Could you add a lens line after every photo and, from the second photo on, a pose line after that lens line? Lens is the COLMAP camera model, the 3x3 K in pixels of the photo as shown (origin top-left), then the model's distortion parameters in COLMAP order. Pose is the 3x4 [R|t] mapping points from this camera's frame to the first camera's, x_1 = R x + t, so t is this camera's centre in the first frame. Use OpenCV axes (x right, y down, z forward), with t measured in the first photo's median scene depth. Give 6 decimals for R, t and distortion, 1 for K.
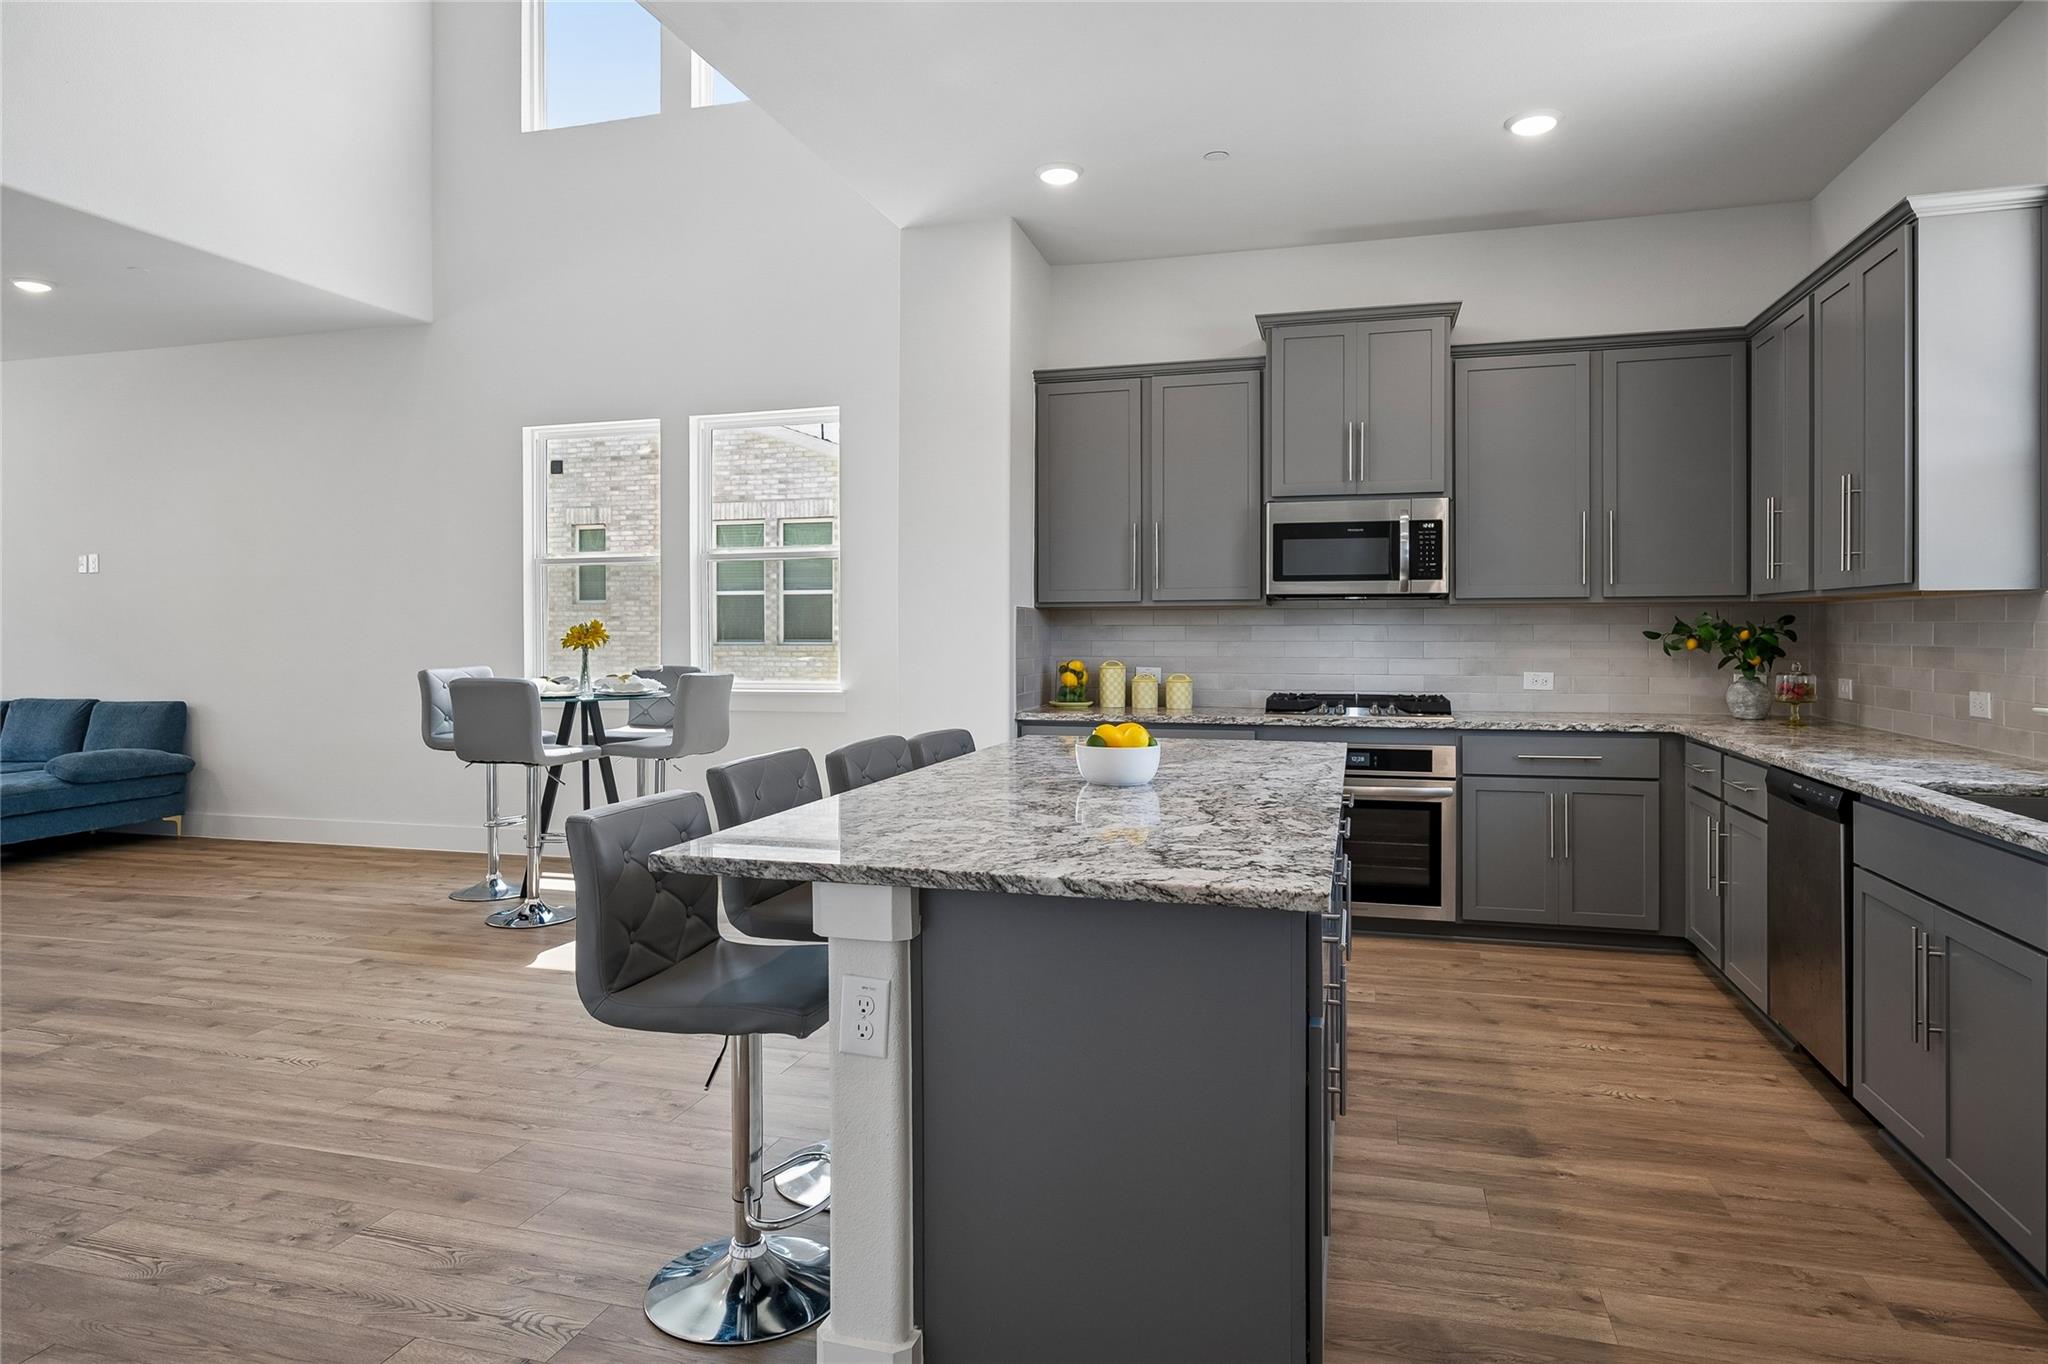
lens RADIAL K [[1186.6, 0, 1022.0], [0, 1186.6, 635.0], [0, 0, 1]] dist [-0.001677, -0.001103]
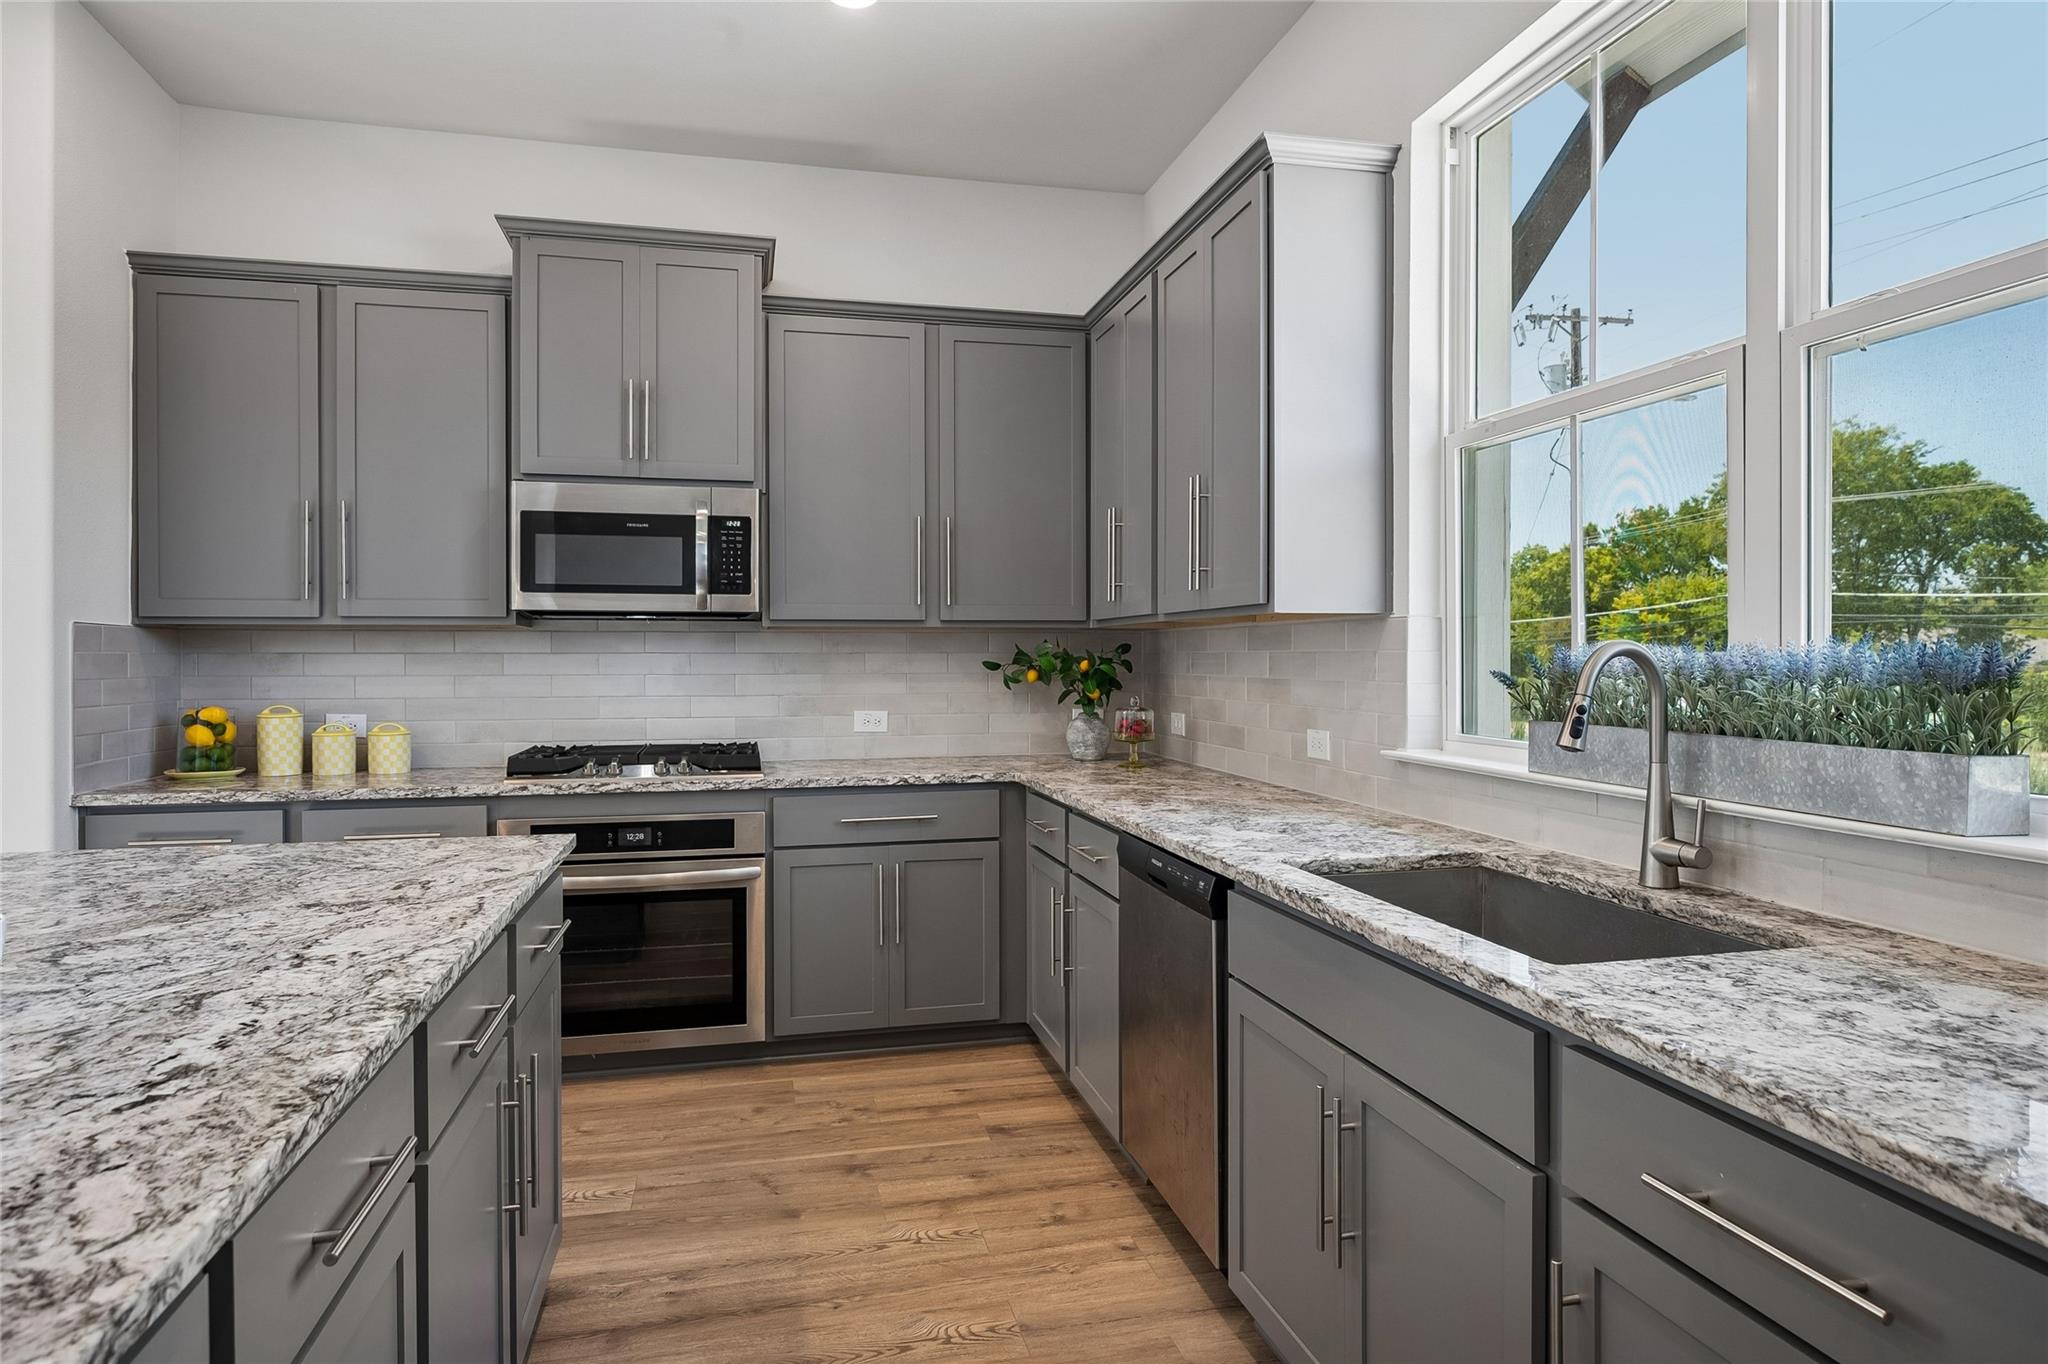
lens RADIAL K [[1186.6, 0, 1022.0], [0, 1186.6, 635.0], [0, 0, 1]] dist [-0.001677, -0.001103]
pose [[0.872122, 0.009775, 0.489191, 0.135628], [0.002109, 0.999716, -0.023735, -0.001799], [-0.489284, 0.021732, 0.871854, 0.250470]]
